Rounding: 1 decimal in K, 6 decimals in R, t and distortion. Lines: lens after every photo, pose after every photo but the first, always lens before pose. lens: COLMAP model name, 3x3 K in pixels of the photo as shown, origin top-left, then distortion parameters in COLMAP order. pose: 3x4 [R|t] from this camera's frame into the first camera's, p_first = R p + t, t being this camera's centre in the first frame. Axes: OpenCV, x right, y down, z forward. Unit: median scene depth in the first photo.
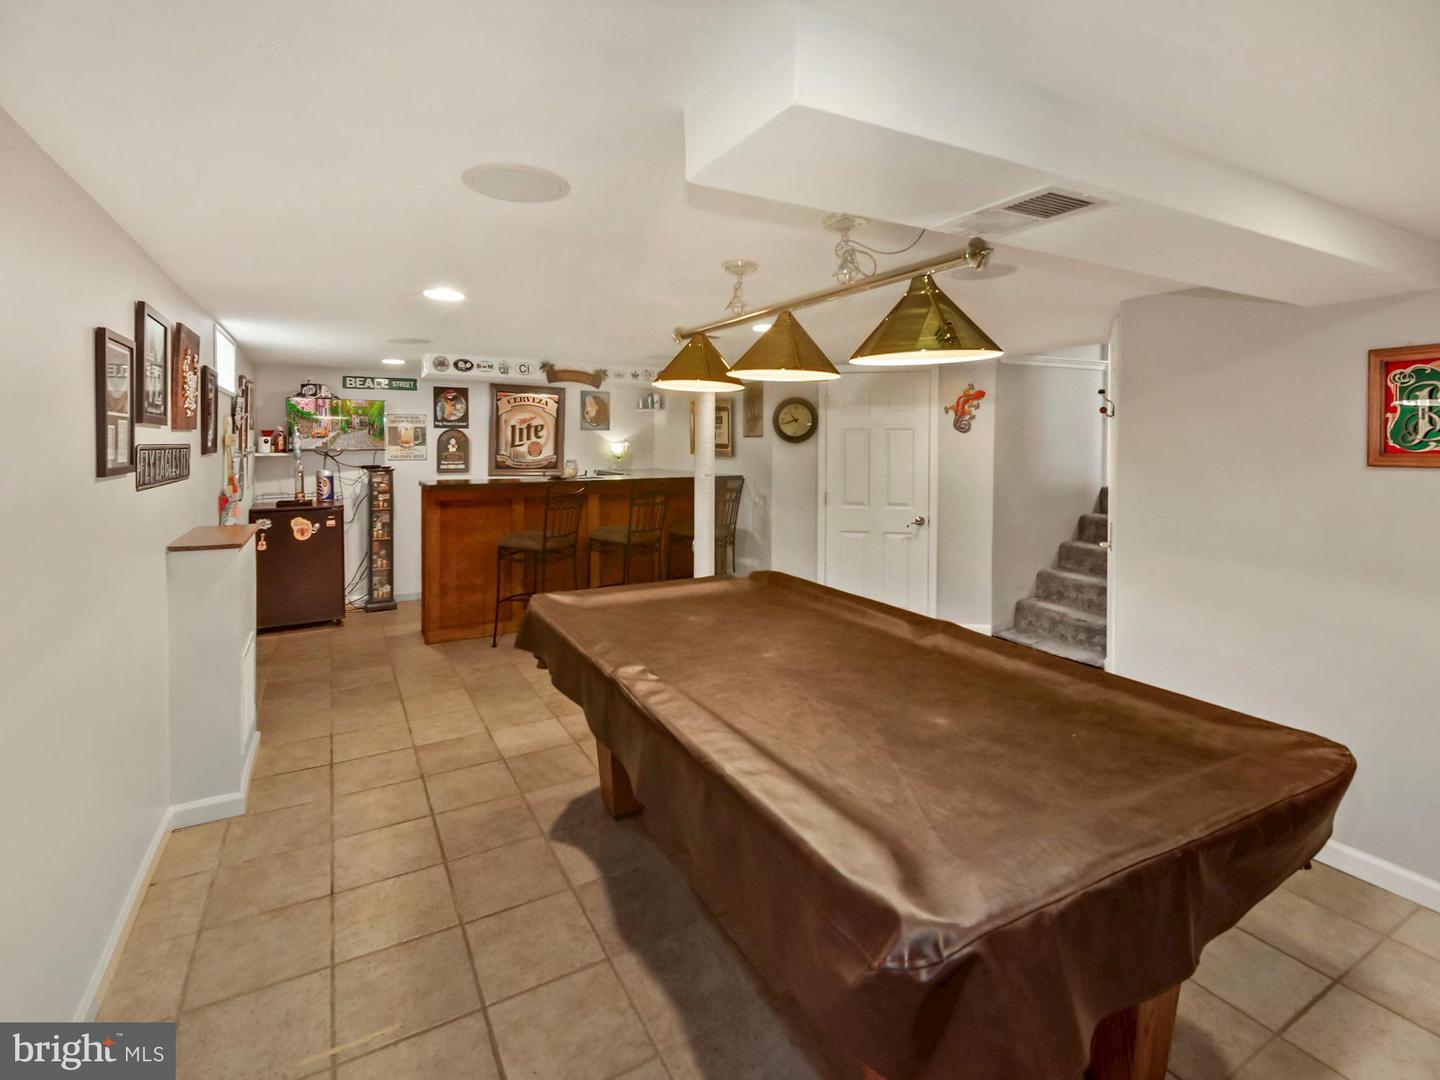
lens RADIAL K [[687.0, 0, 717.8], [0, 687.0, 437.6], [0, 0, 1]] dist [0.026054, -0.010494]
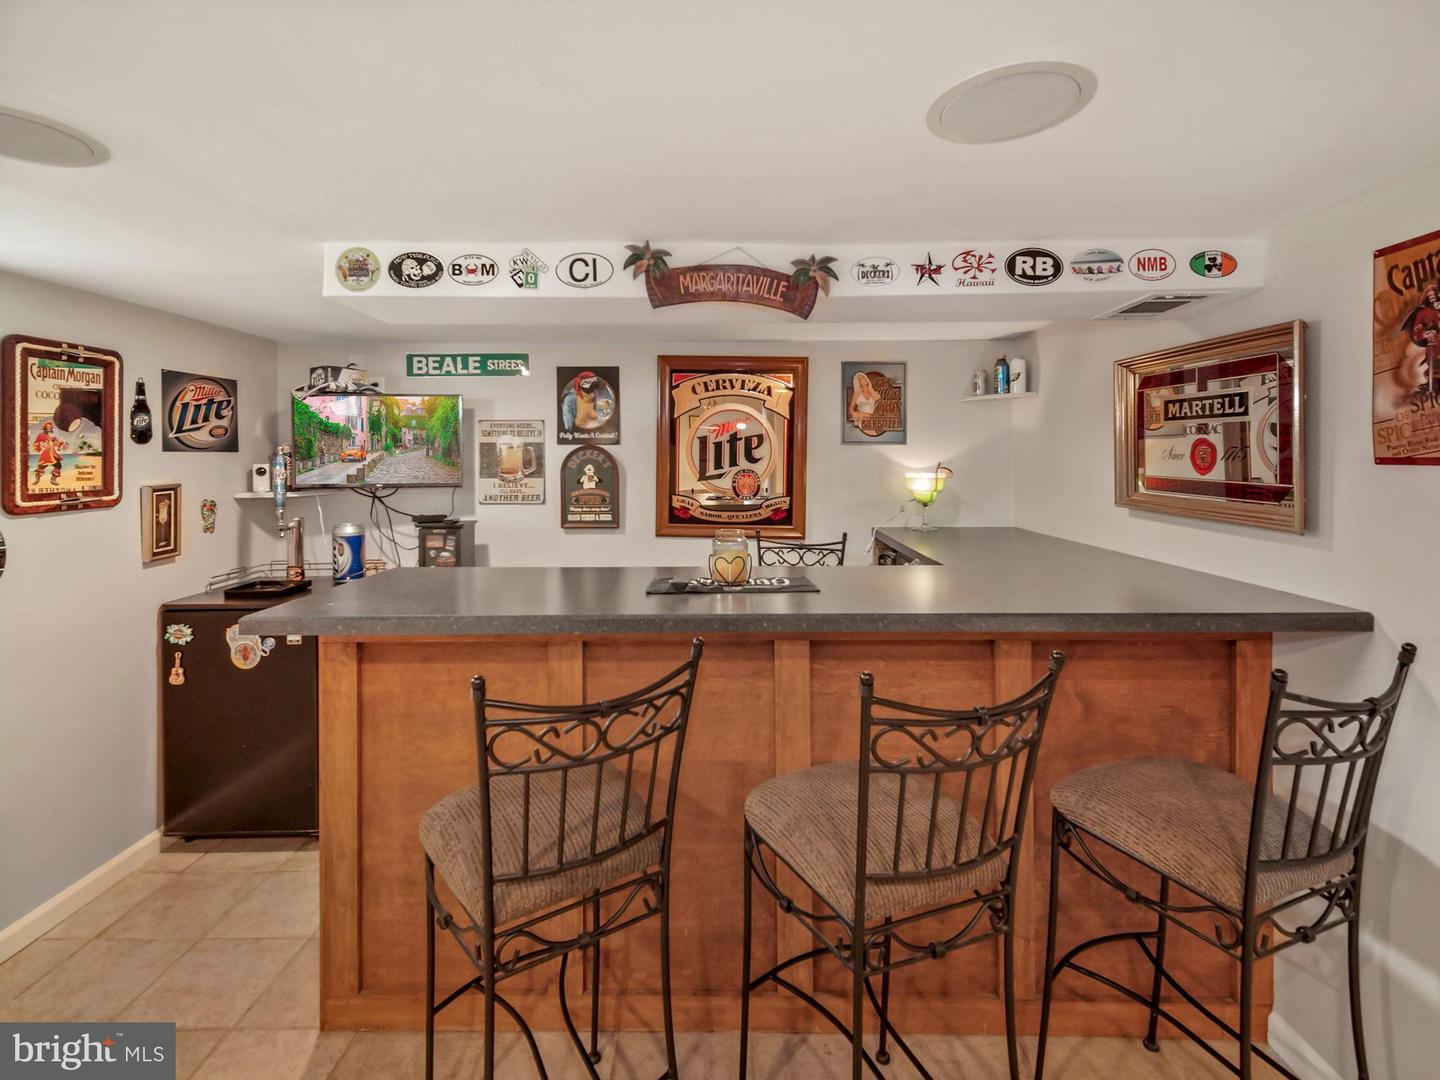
lens RADIAL K [[676.0, 0, 717.1], [0, 676.0, 465.4], [0, 0, 1]] dist [0.030256, -0.014548]
pose [[0.862929, 0.002265, -0.505321, -0.042474], [0.006953, 0.999842, 0.016356, -0.005650], [0.505278, -0.017628, 0.862777, 0.633968]]
